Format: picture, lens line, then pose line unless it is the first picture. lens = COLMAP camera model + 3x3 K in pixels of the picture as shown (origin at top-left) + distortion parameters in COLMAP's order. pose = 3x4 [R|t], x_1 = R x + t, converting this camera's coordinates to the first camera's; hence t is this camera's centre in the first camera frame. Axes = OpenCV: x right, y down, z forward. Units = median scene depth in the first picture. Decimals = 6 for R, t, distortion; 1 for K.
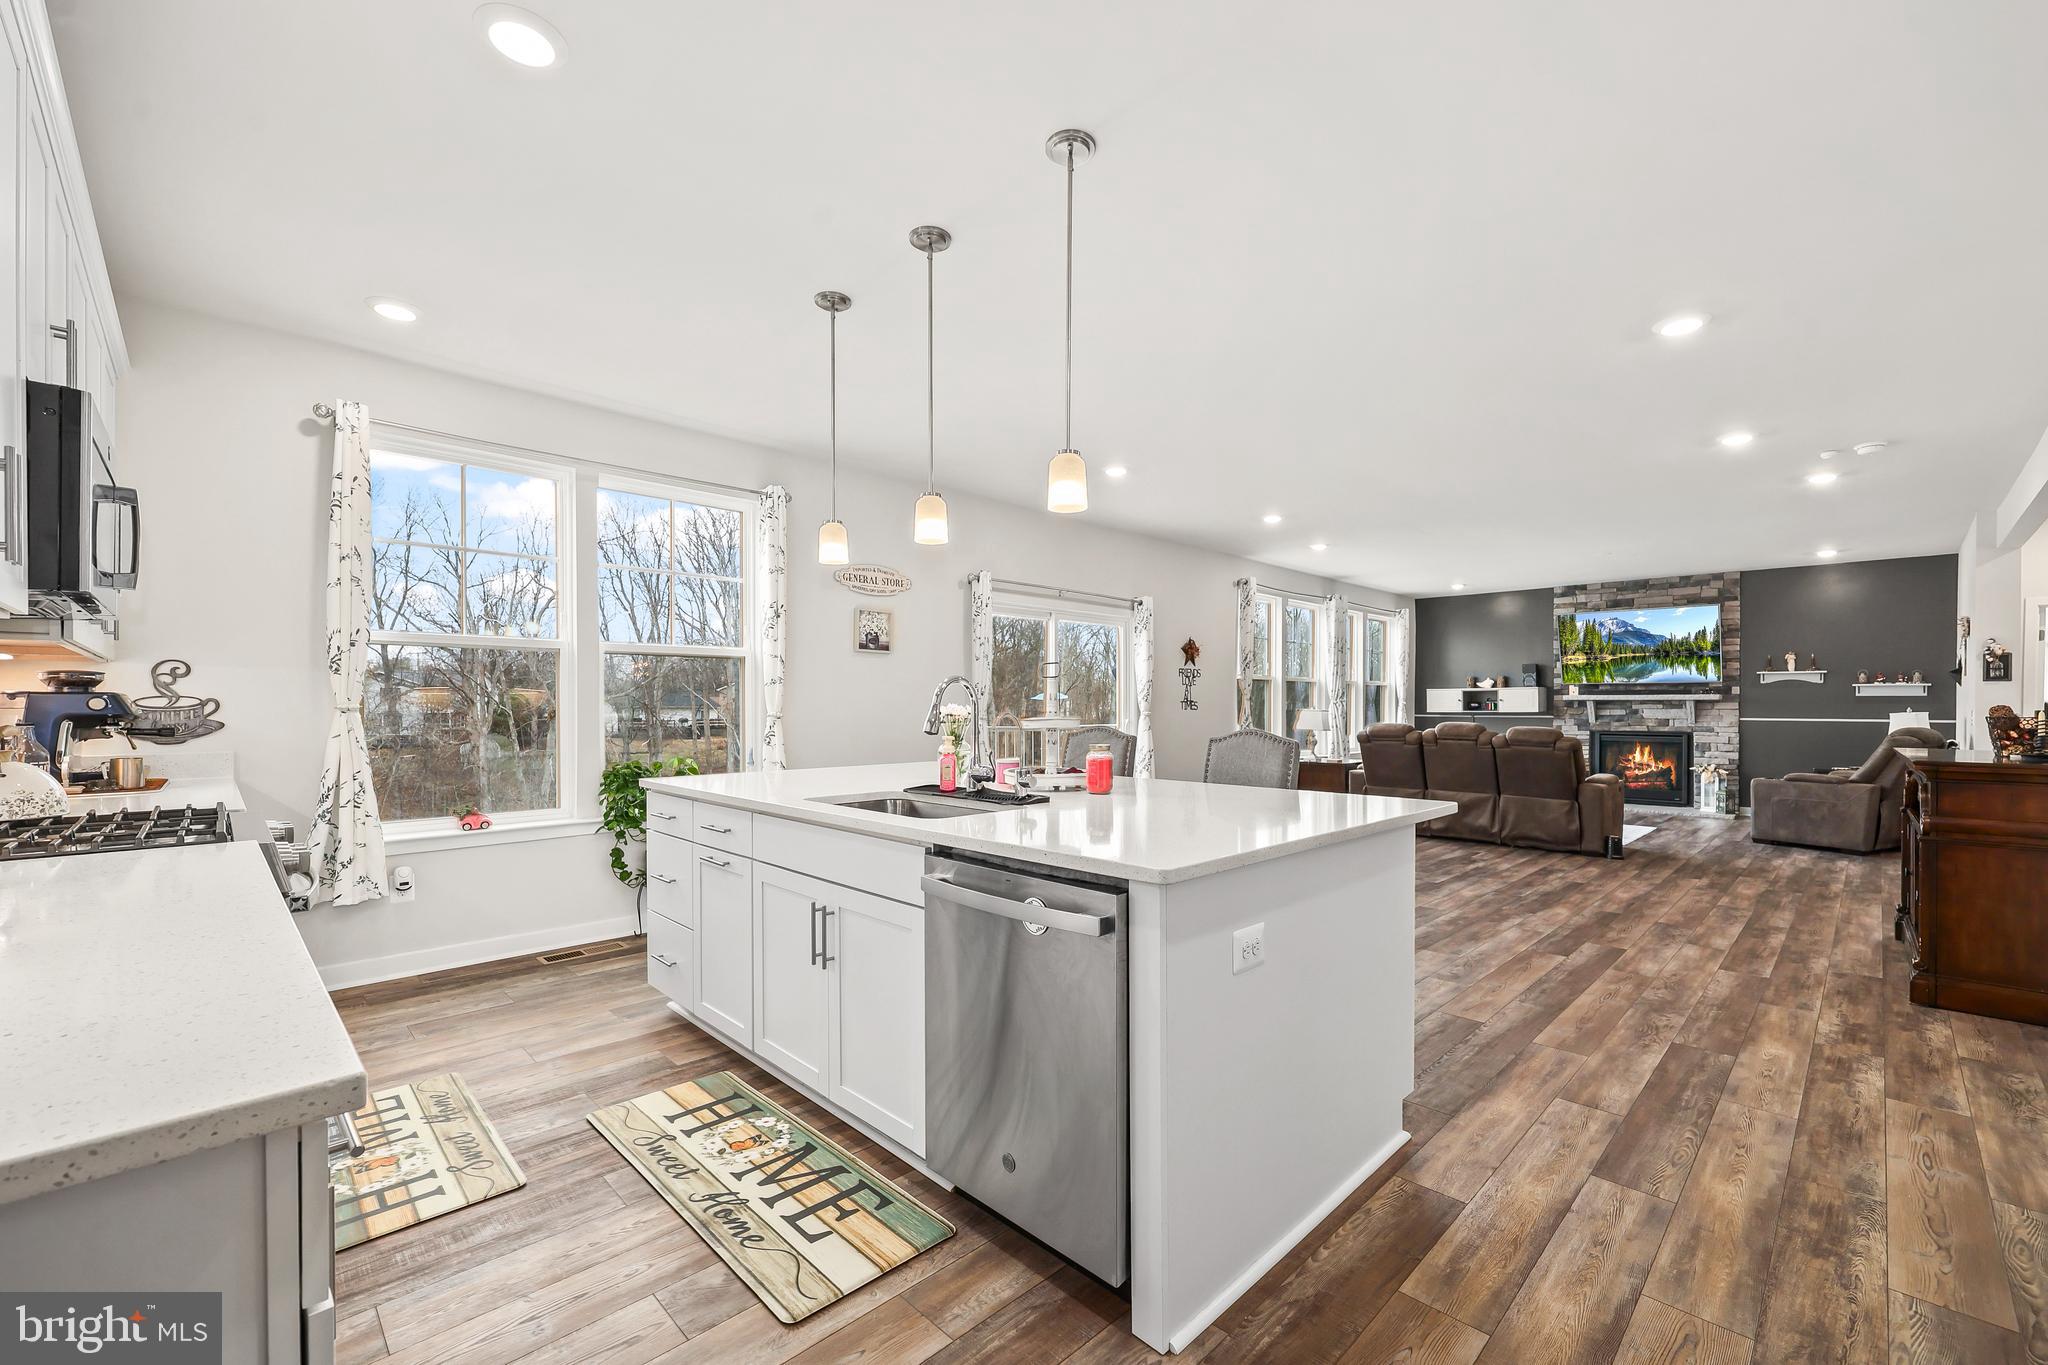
lens RADIAL K [[838.9, 0, 1015.7], [0, 838.9, 712.4], [0, 0, 1]] dist [-0.001118, 0.000594]
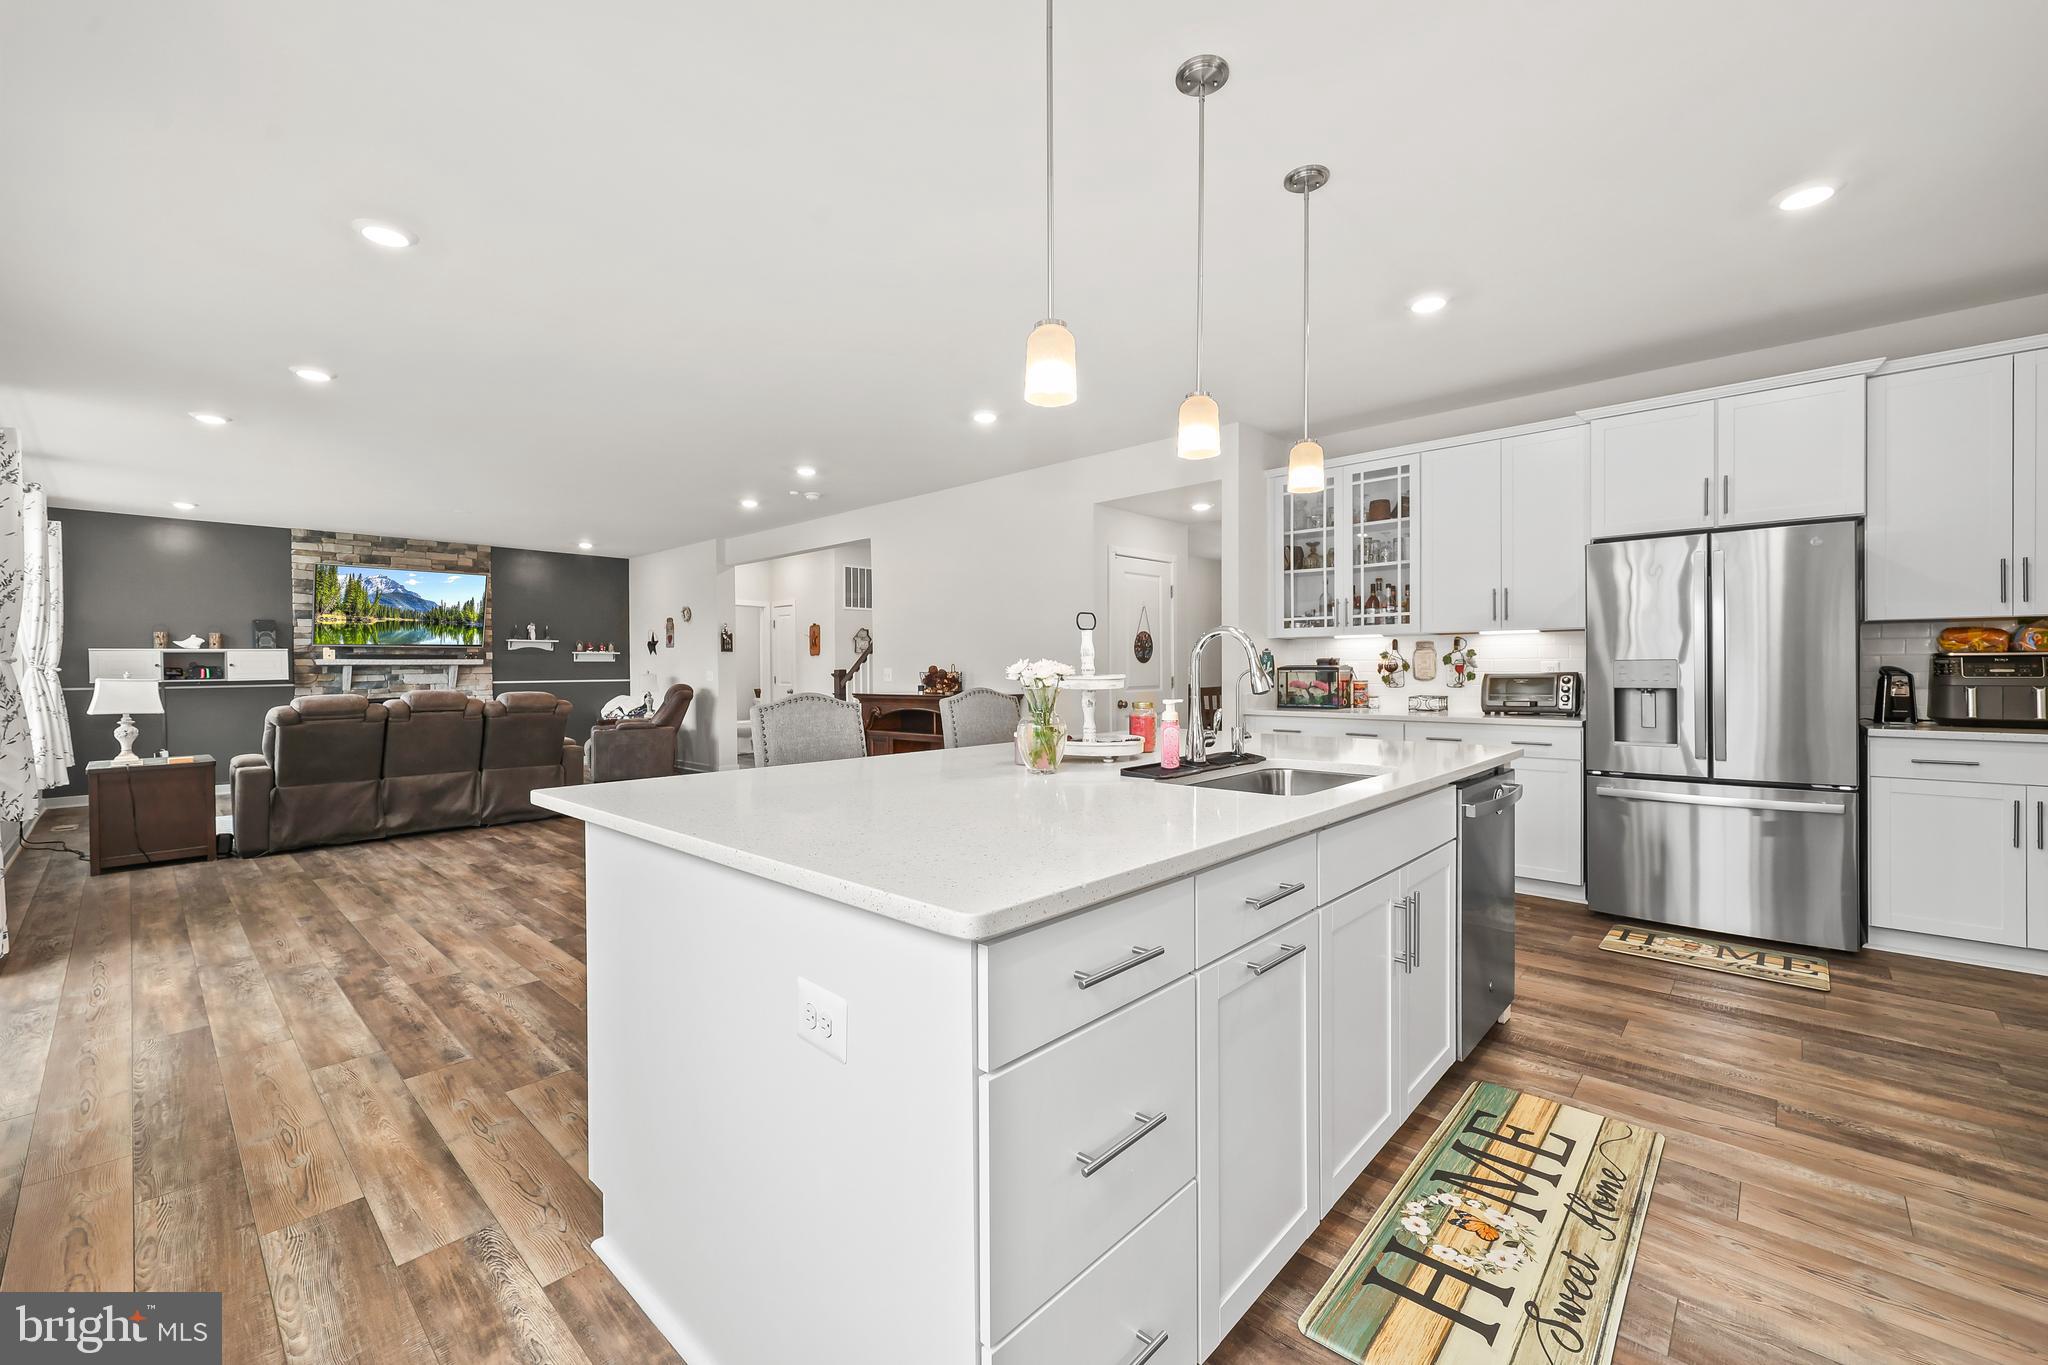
lens RADIAL K [[838.9, 0, 1034.1], [0, 838.9, 674.9], [0, 0, 1]] dist [-0.001118, 0.000594]
pose [[-0.068338, -0.010299, 0.997609, -0.341433], [0.017062, 0.999788, 0.011490, -0.002889], [-0.997516, 0.017806, -0.068148, 0.468551]]
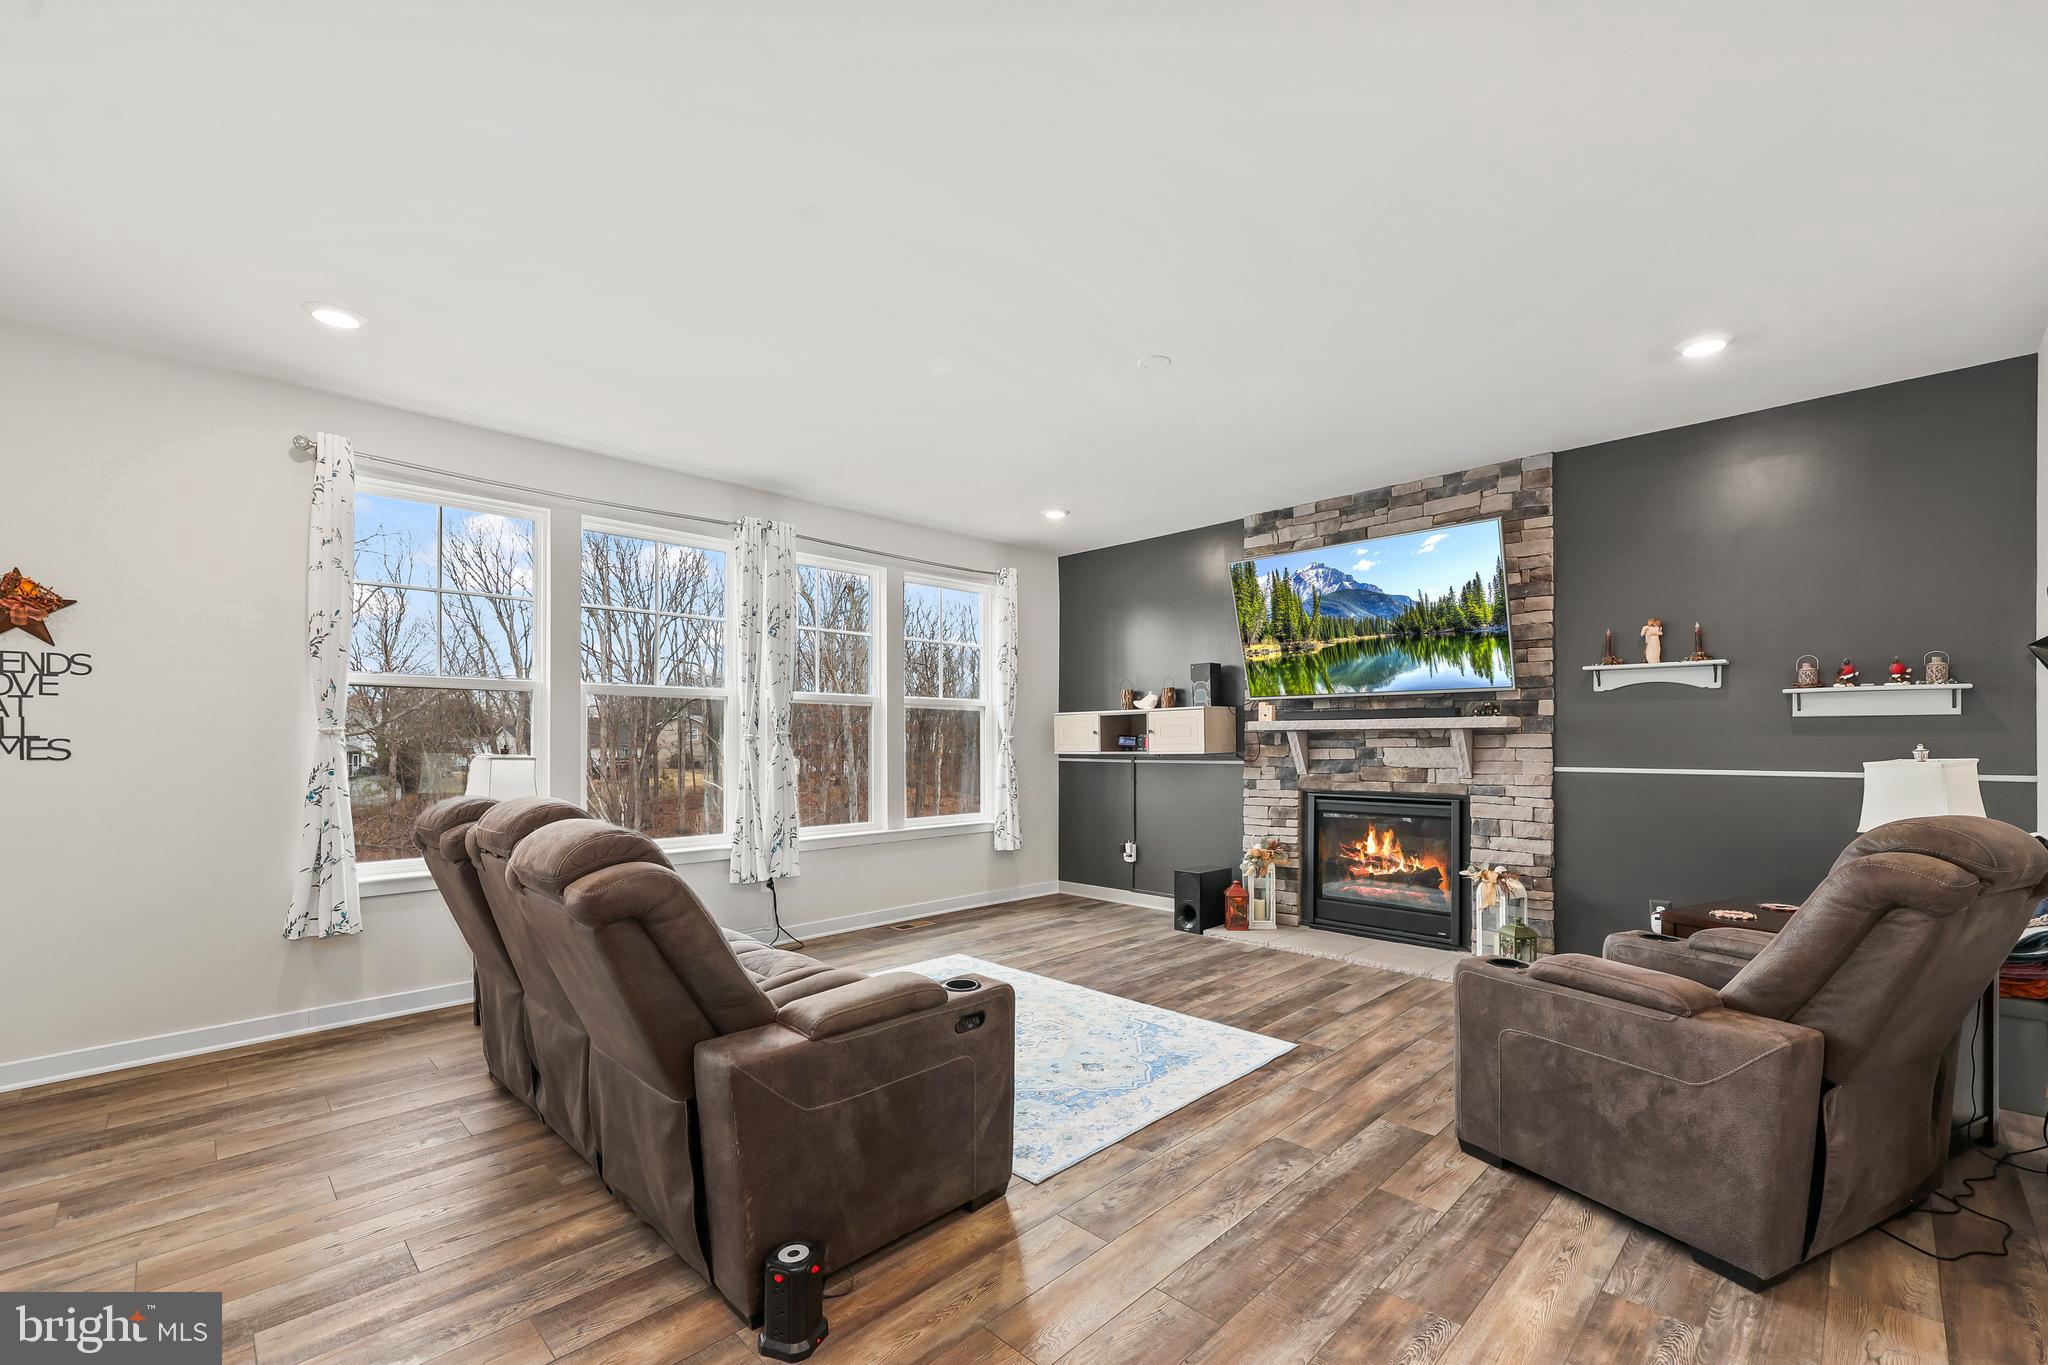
lens RADIAL K [[838.9, 0, 1028.2], [0, 838.9, 743.3], [0, 0, 1]] dist [-0.001118, 0.000594]
pose [[0.999958, -0.005539, 0.007355, 0.718952], [0.005588, 0.999962, -0.006654, -0.006210], [-0.007318, 0.006695, 0.999951, 0.679276]]
